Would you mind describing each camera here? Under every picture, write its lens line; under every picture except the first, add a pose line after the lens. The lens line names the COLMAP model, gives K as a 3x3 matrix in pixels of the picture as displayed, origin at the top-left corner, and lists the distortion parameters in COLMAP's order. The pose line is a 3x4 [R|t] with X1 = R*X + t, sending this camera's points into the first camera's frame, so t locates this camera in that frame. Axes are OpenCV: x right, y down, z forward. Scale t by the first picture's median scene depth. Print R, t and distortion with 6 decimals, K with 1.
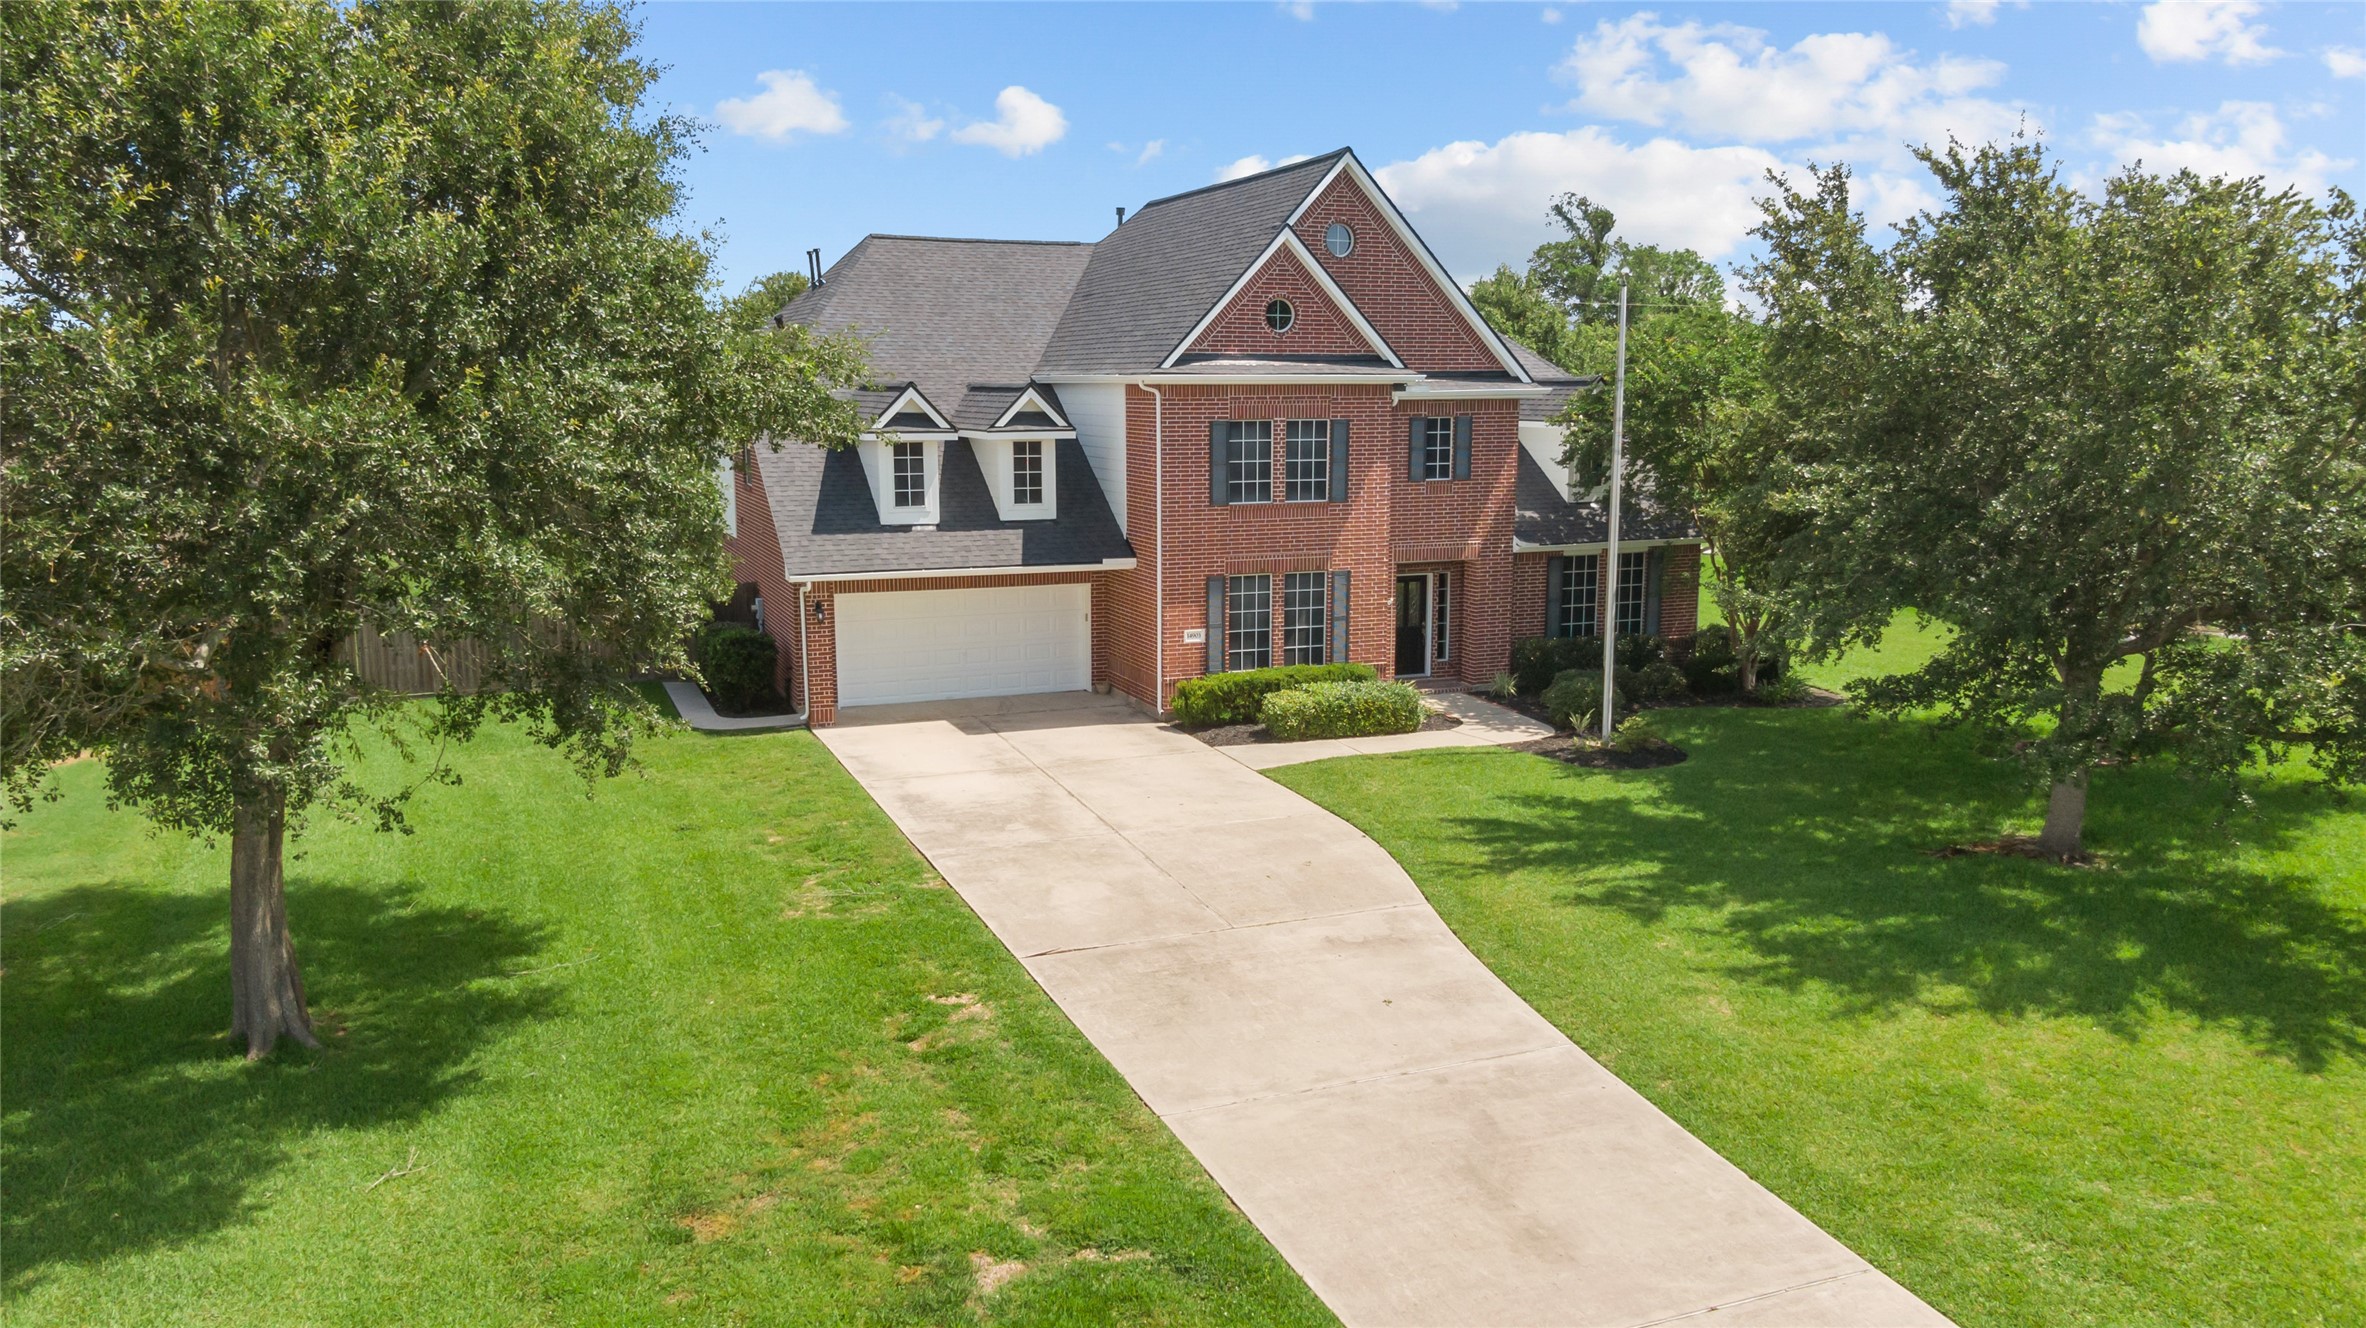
lens RADIAL K [[1715.1, 0, 1200.0], [0, 1715.1, 676.0], [0, 0, 1]] dist [0.016783, -0.001131]
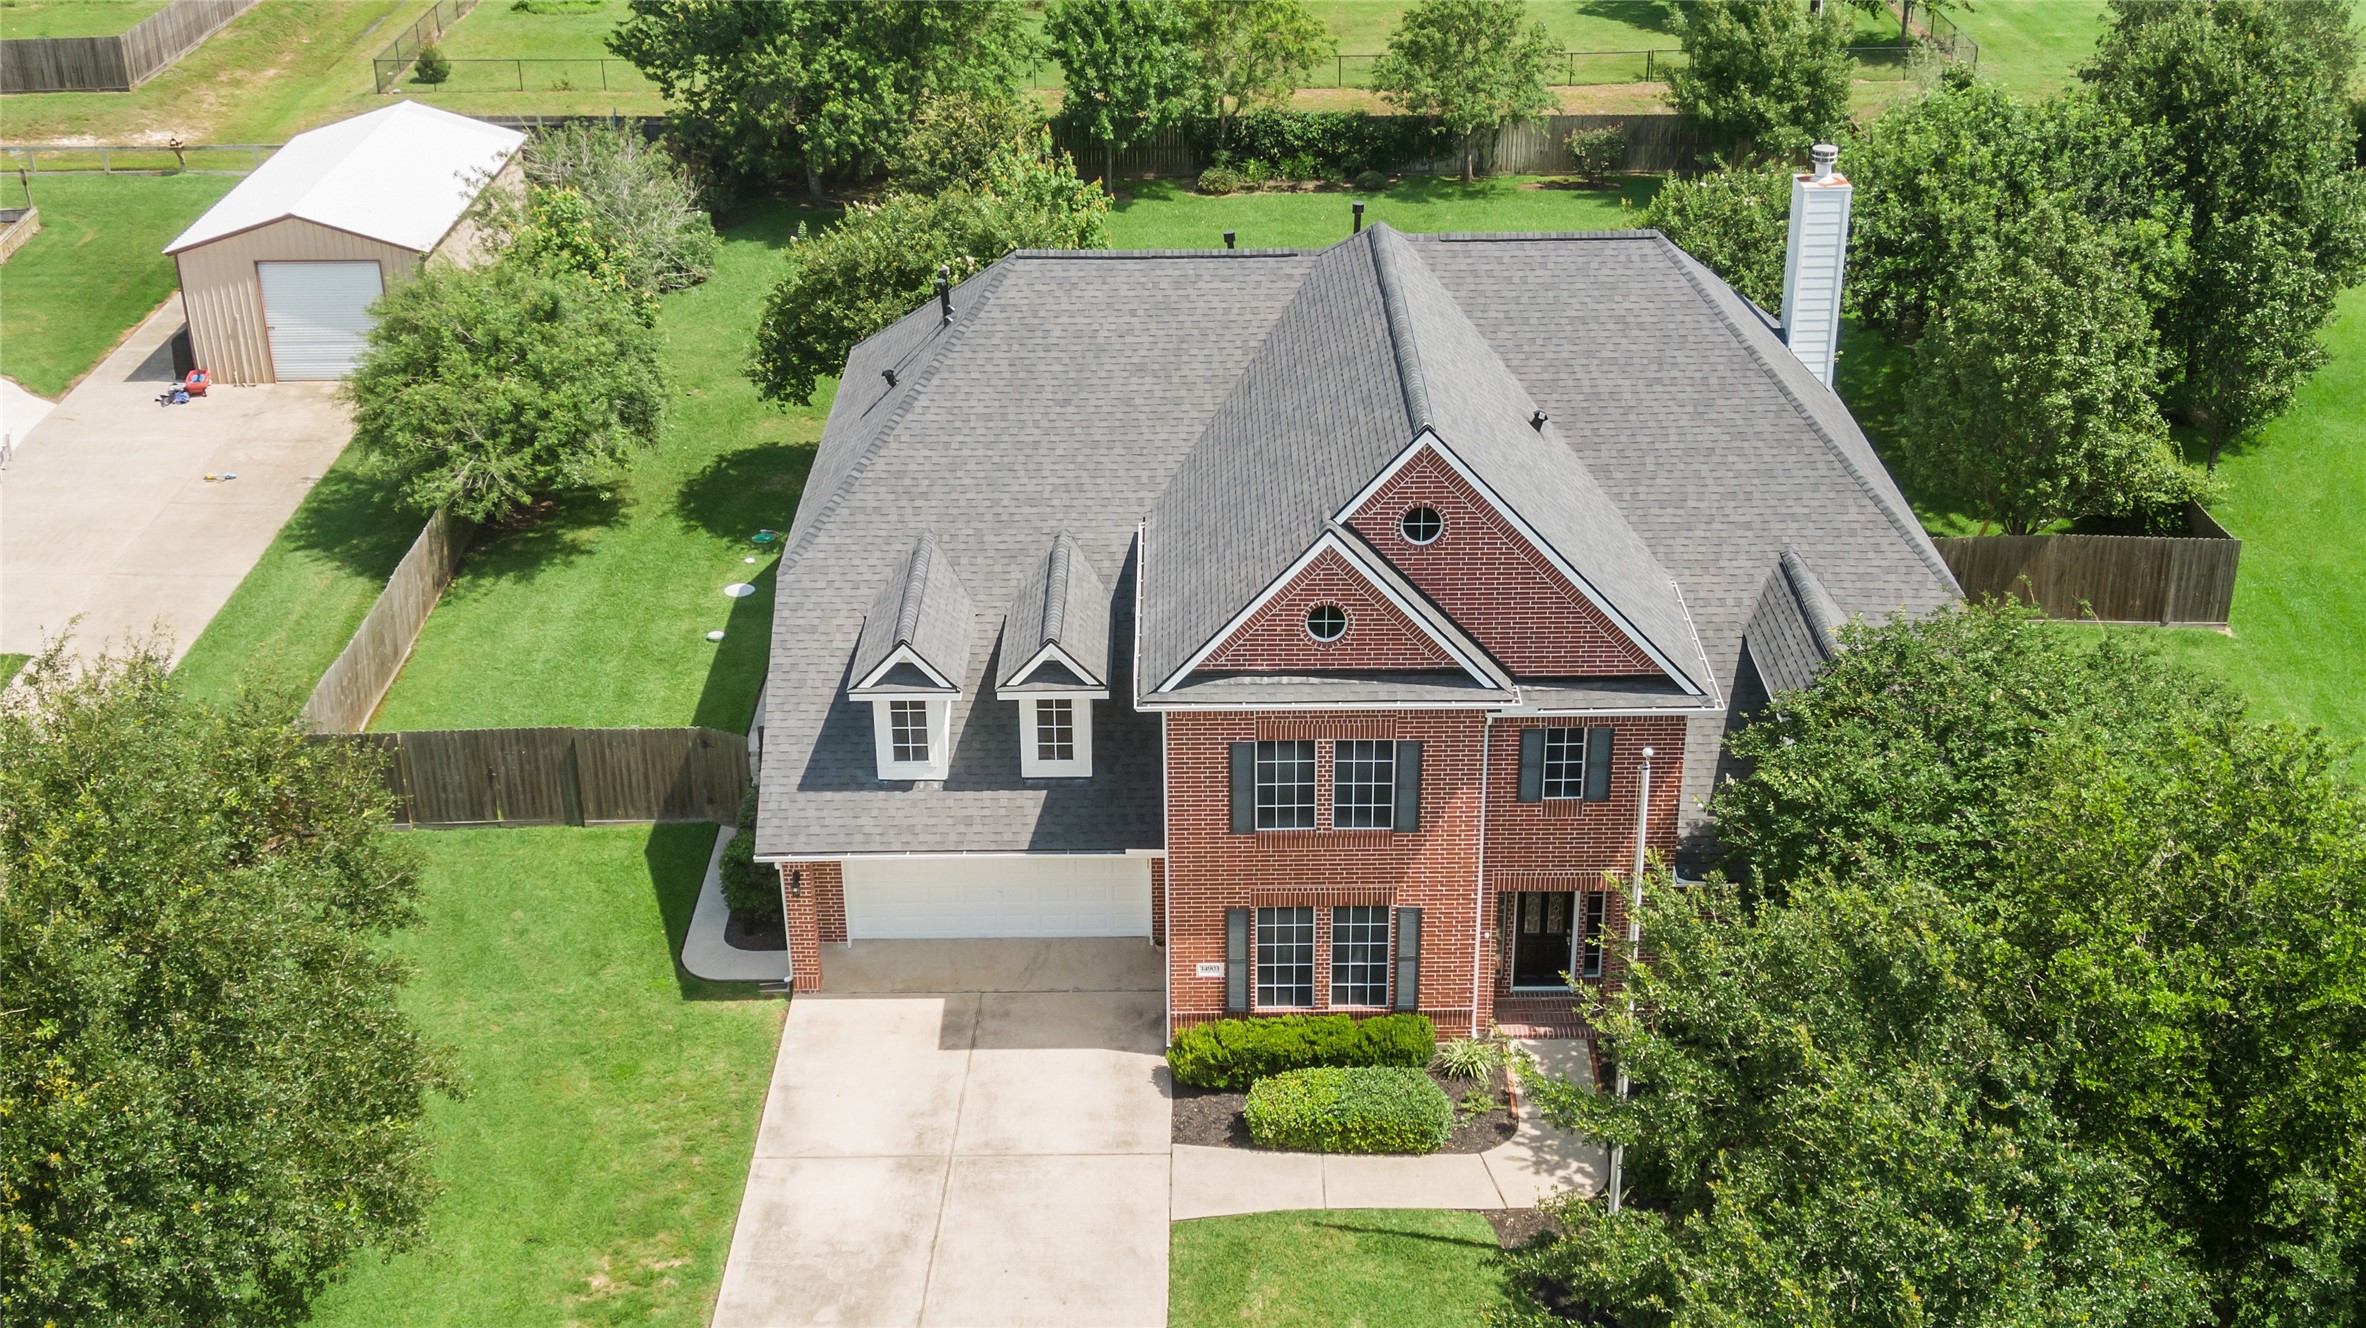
lens RADIAL K [[2622.5, 0, 1173.0], [0, 2622.5, 655.4], [0, 0, 1]] dist [-0.024164, 0.000000]
pose [[0.921908, 0.158722, -0.353403, 0.403016], [-0.055385, 0.956847, 0.285265, -0.528003], [0.383430, -0.243415, 0.890915, -0.099060]]
